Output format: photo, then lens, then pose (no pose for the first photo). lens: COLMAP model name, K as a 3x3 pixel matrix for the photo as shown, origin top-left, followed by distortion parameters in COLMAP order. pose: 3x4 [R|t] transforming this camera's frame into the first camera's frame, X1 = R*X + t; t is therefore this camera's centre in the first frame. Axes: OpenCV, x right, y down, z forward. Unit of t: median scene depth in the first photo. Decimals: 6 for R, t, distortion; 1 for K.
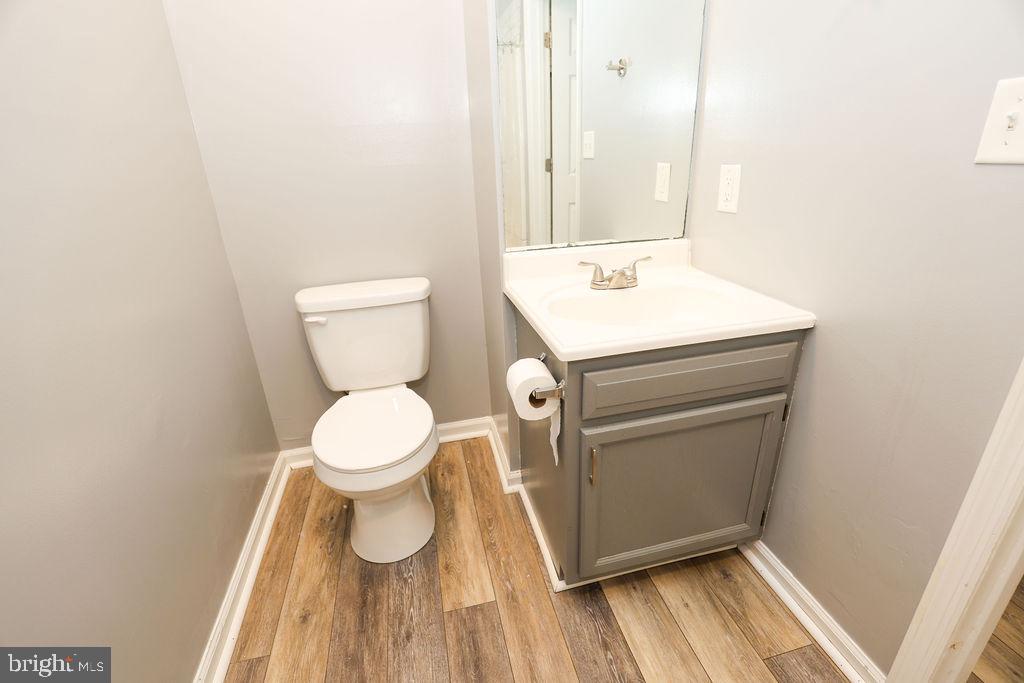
lens RADIAL K [[466.3, 0, 516.7], [0, 466.3, 341.7], [0, 0, 1]] dist [-0.027921, 0.001144]
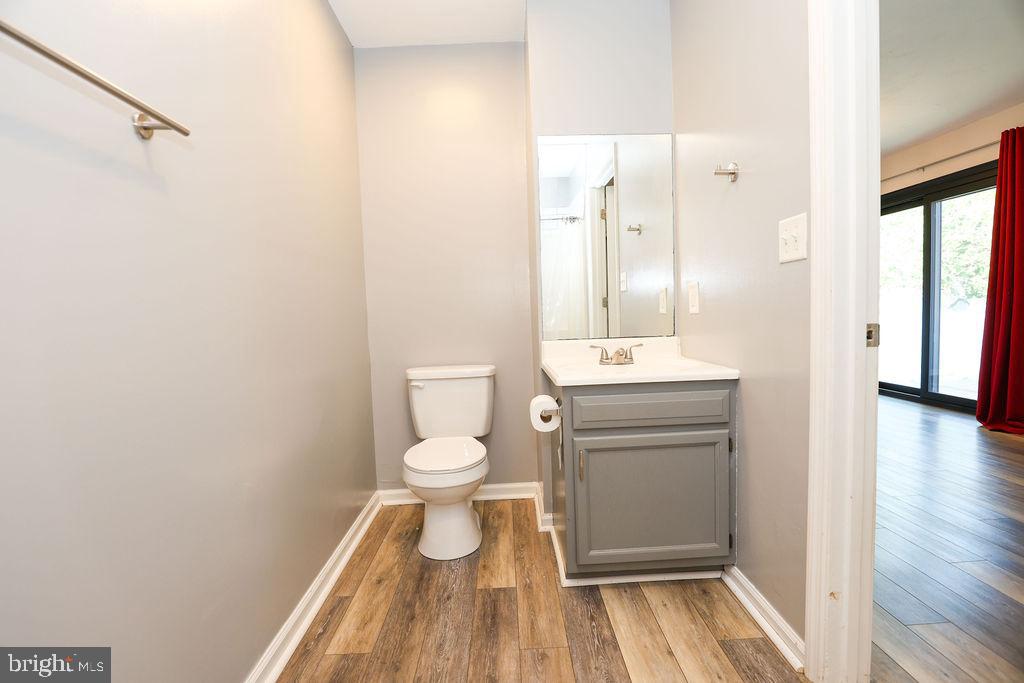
lens RADIAL K [[466.3, 0, 516.7], [0, 466.3, 341.7], [0, 0, 1]] dist [-0.027921, 0.001144]
pose [[0.979834, 0.016249, -0.199151, 0.204175], [-0.077991, 0.948731, -0.306311, 0.297092], [0.183964, 0.315666, 0.930867, -0.437295]]
